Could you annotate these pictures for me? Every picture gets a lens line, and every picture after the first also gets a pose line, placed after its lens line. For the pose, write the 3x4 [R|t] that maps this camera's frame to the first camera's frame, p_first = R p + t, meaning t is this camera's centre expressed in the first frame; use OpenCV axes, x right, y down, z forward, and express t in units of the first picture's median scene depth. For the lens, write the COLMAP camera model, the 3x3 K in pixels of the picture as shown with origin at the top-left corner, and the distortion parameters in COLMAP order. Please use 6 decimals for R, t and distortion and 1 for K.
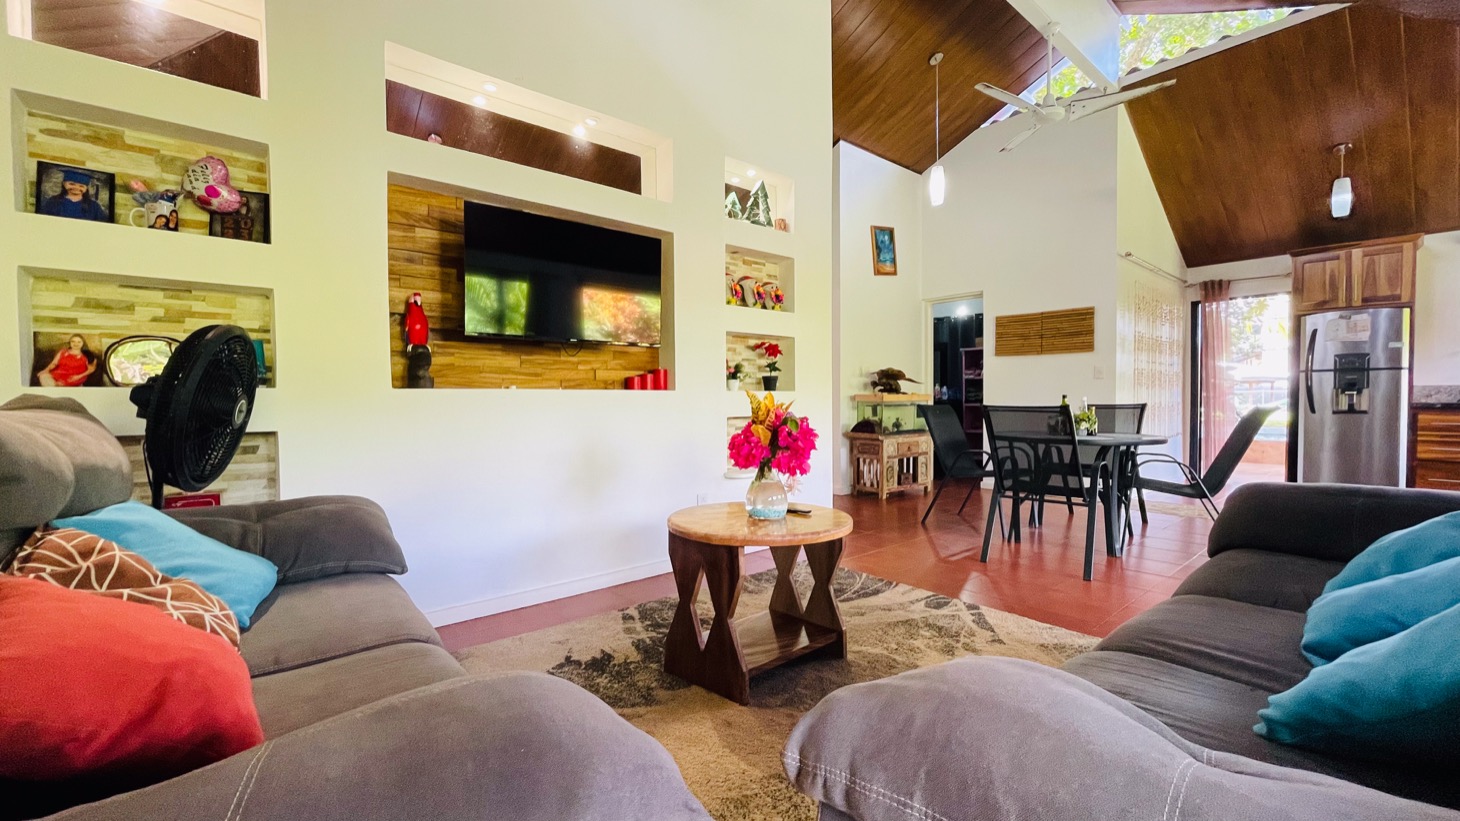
lens RADIAL K [[594.0, 0, 722.7], [0, 594.0, 417.7], [0, 0, 1]] dist [0.000147, -0.000942]
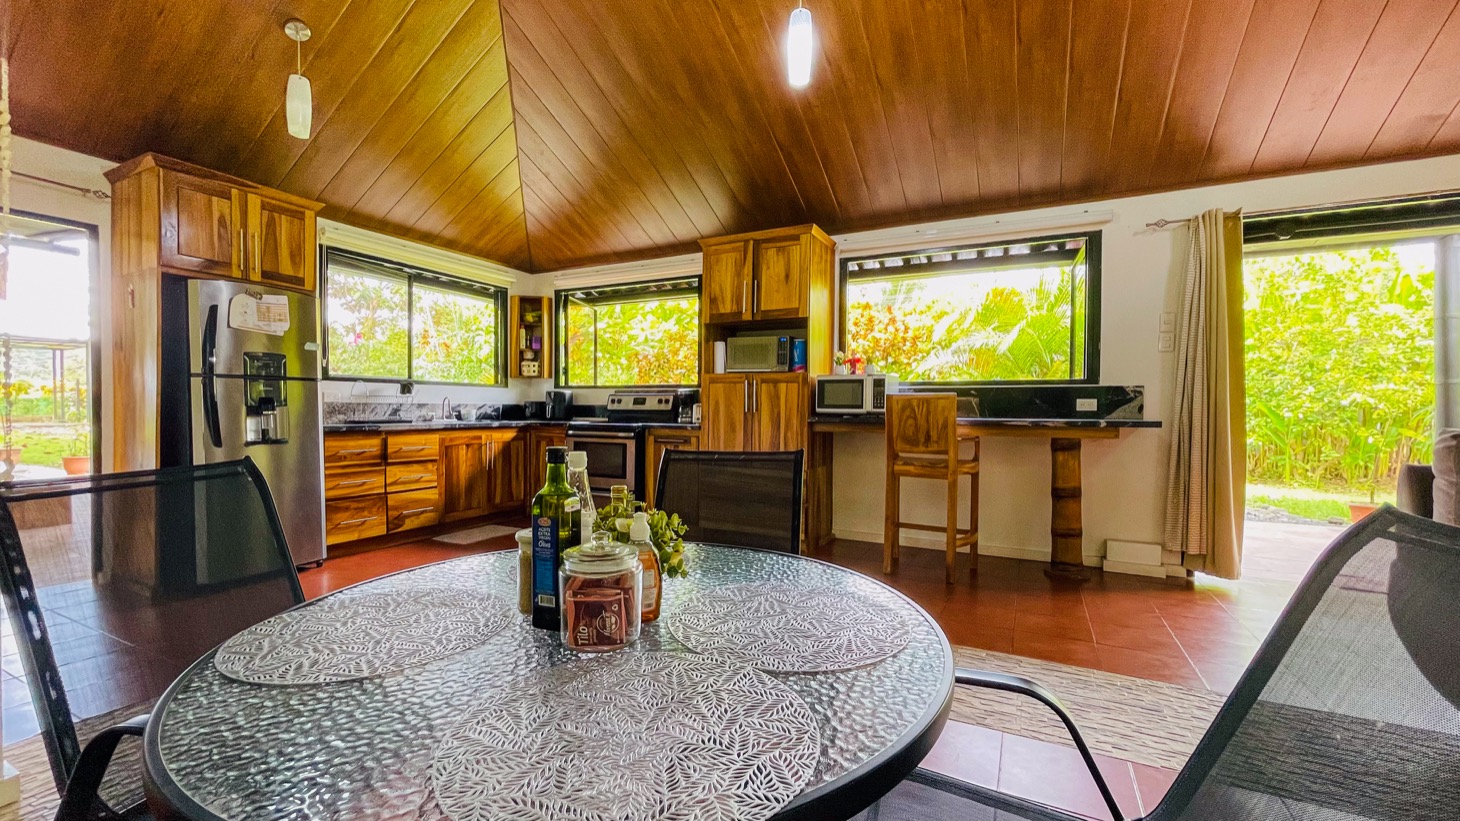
lens RADIAL K [[594.0, 0, 725.2], [0, 594.0, 414.0], [0, 0, 1]] dist [0.000147, -0.000942]
pose [[-0.389023, -0.007580, 0.921197, 0.361548], [0.025713, 0.999487, 0.019082, -0.055749], [-0.920869, 0.031110, -0.388629, 1.093244]]
